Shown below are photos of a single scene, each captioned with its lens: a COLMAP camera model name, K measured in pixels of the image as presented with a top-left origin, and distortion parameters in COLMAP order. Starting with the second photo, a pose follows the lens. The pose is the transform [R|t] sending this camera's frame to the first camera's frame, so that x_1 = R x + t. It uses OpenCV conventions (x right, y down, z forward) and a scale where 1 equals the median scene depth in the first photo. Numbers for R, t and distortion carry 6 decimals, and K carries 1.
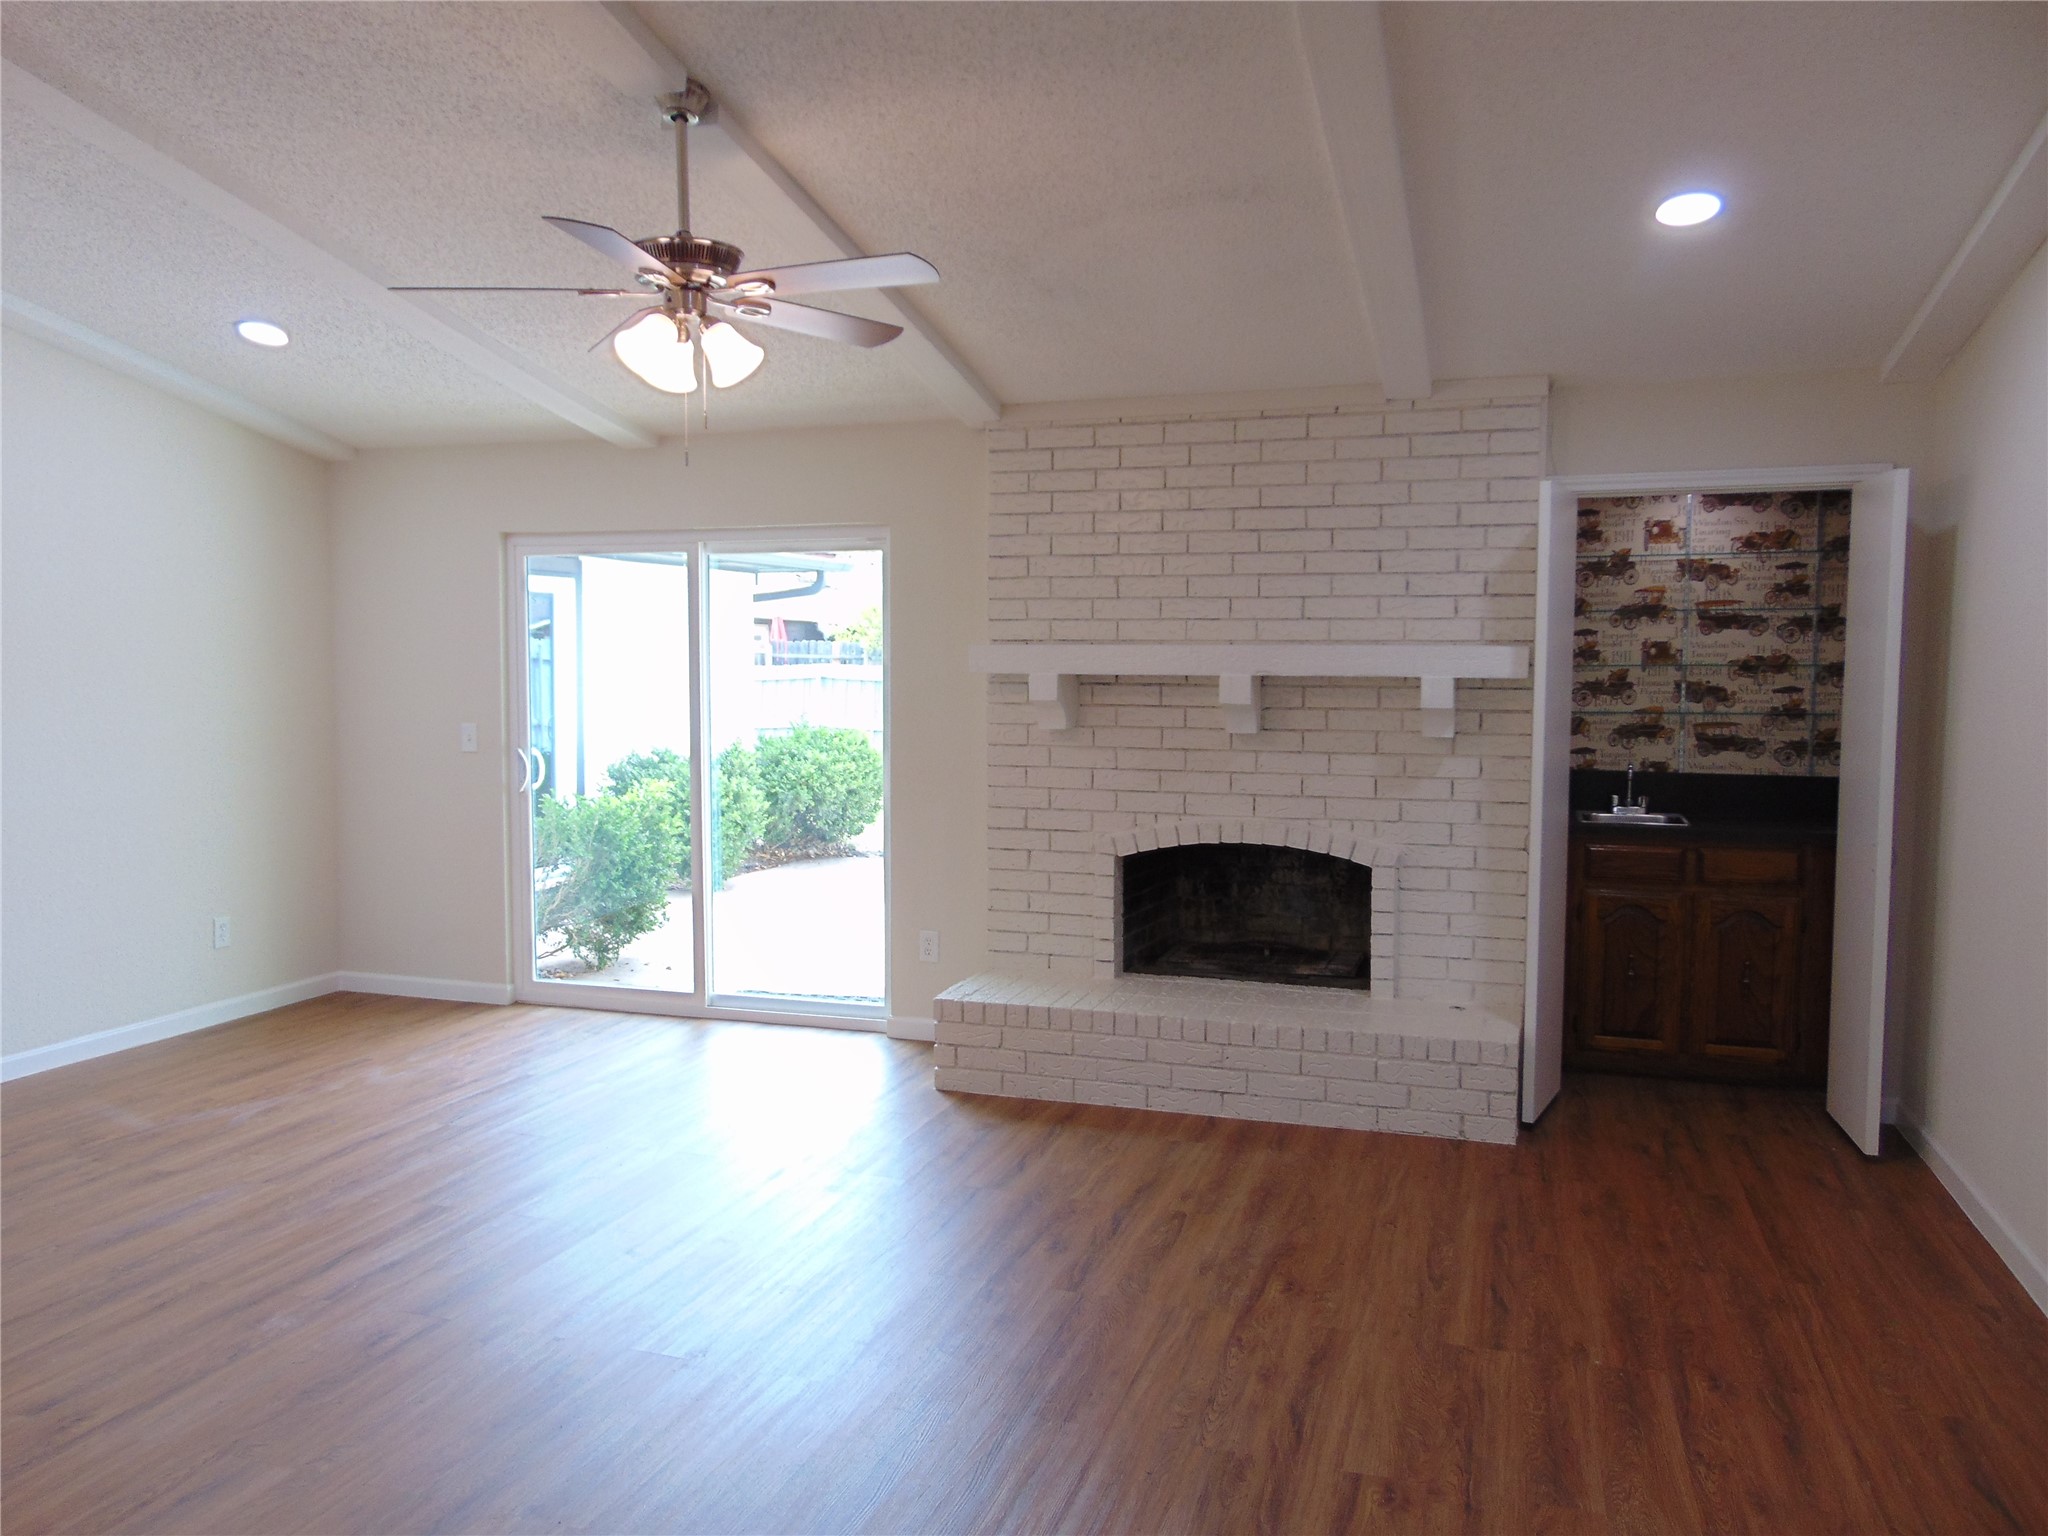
lens RADIAL K [[1543.0, 0, 1018.6], [0, 1543.0, 769.1], [0, 0, 1]] dist [-0.026682, 0.067925]
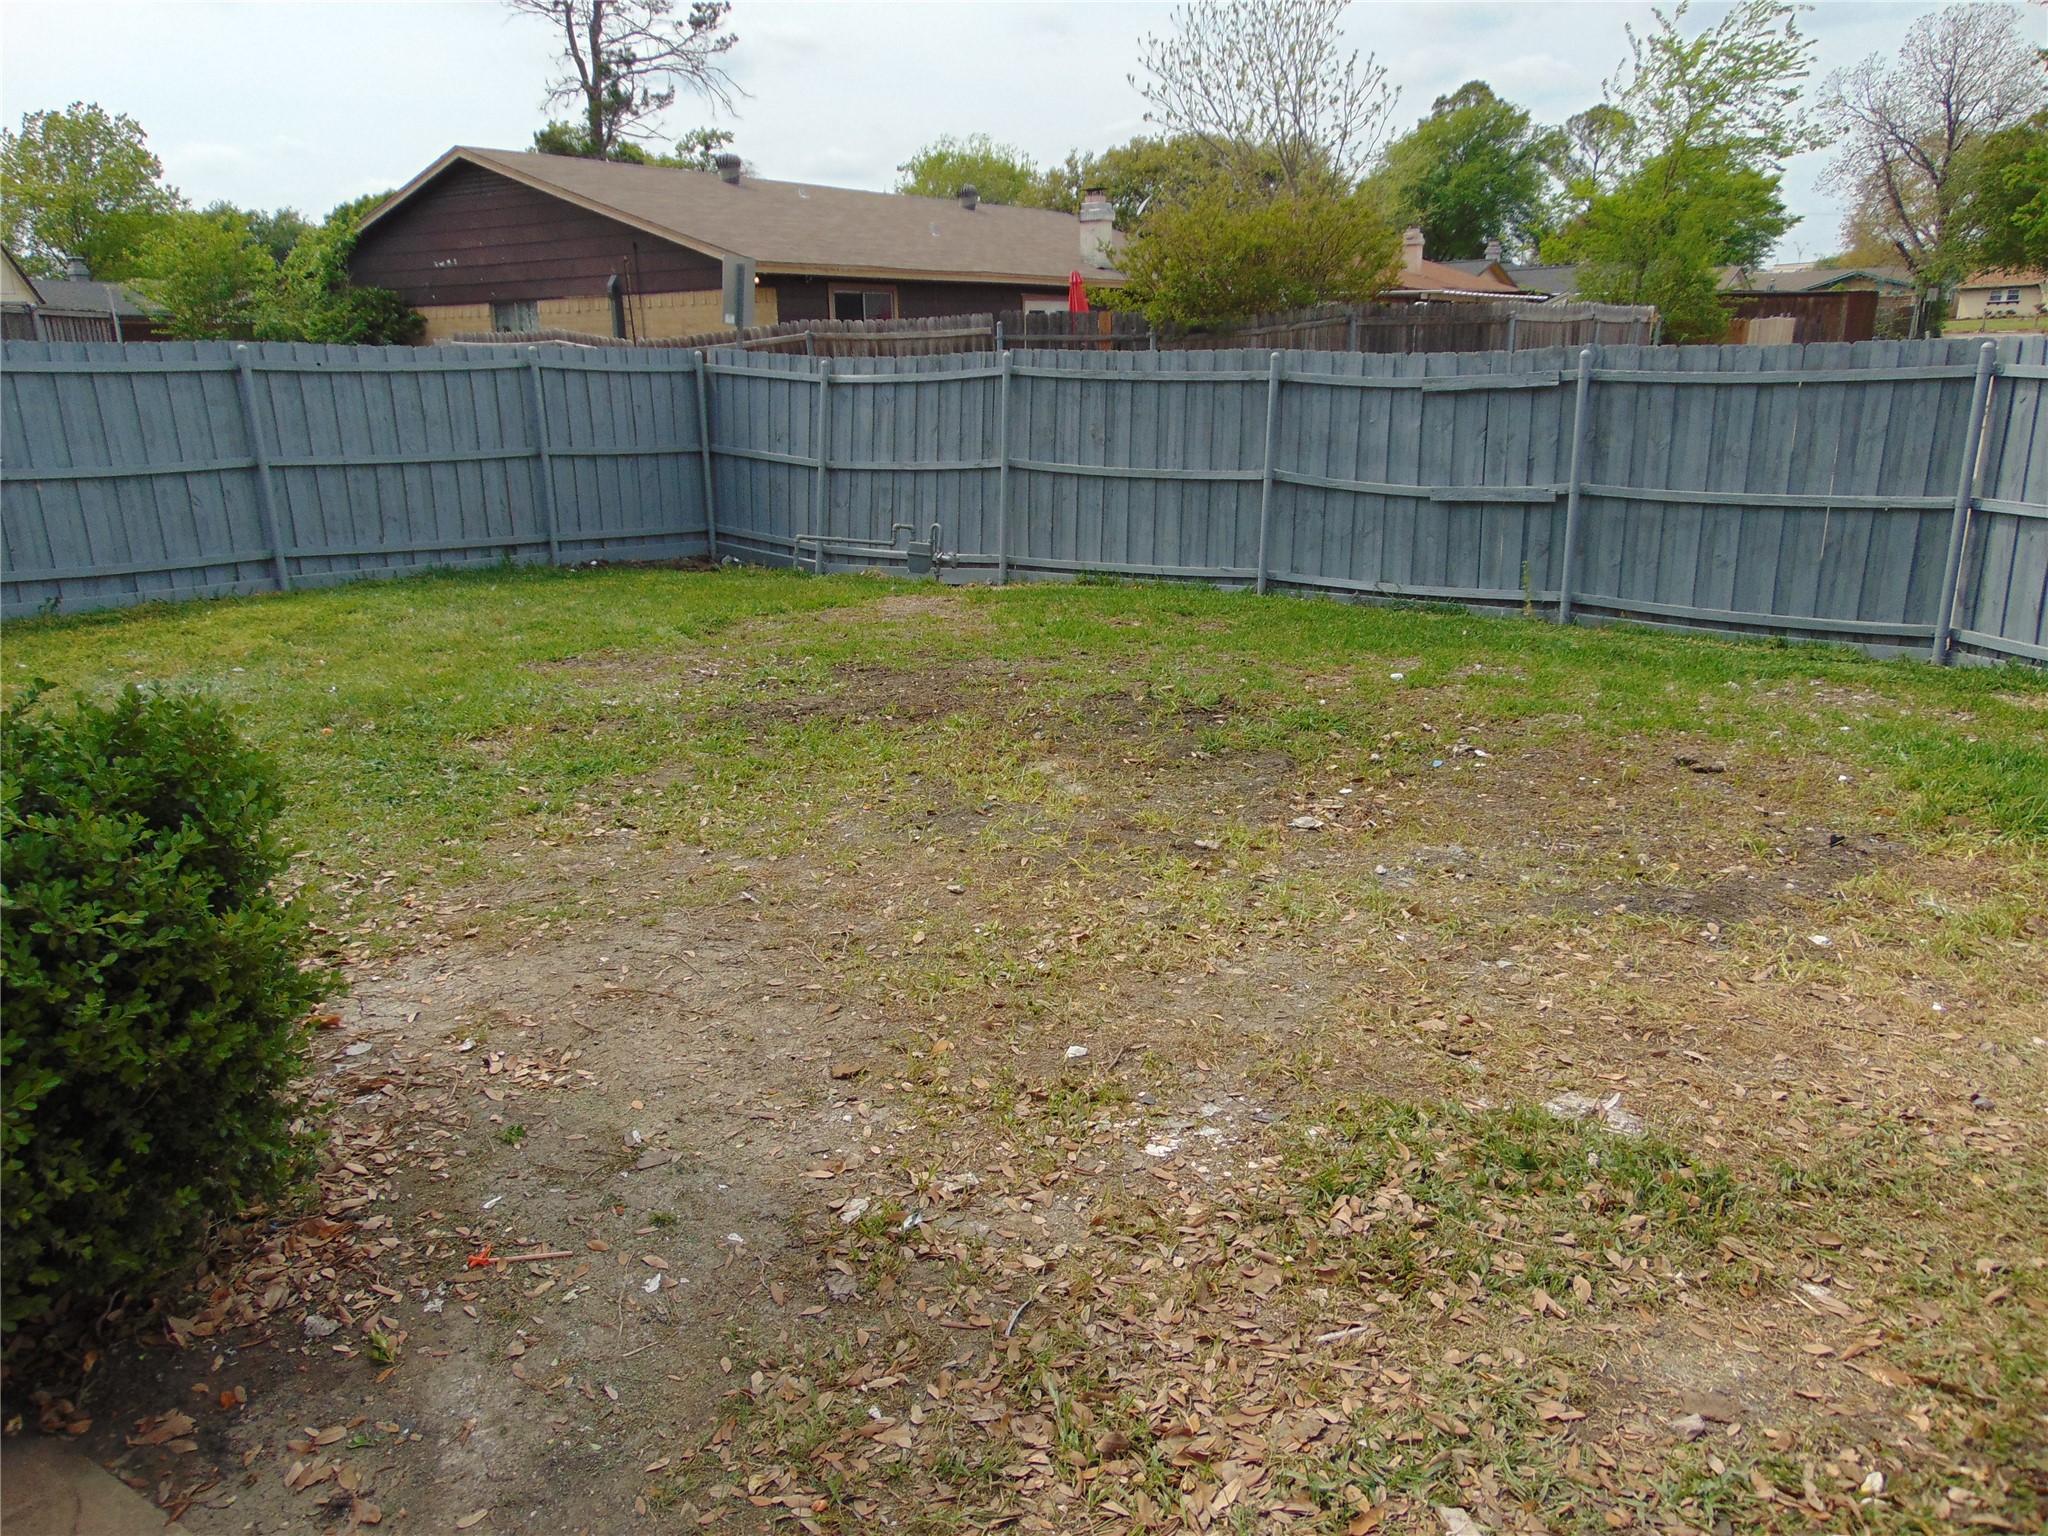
lens RADIAL K [[1543.0, 0, 1020.8], [0, 1543.0, 769.9], [0, 0, 1]] dist [-0.026682, 0.067925]
pose [[0.963264, 0.047567, -0.264311, 0.099982], [0.005196, 0.980704, 0.195431, -0.127584], [0.268507, -0.189625, 0.944429, 2.004883]]
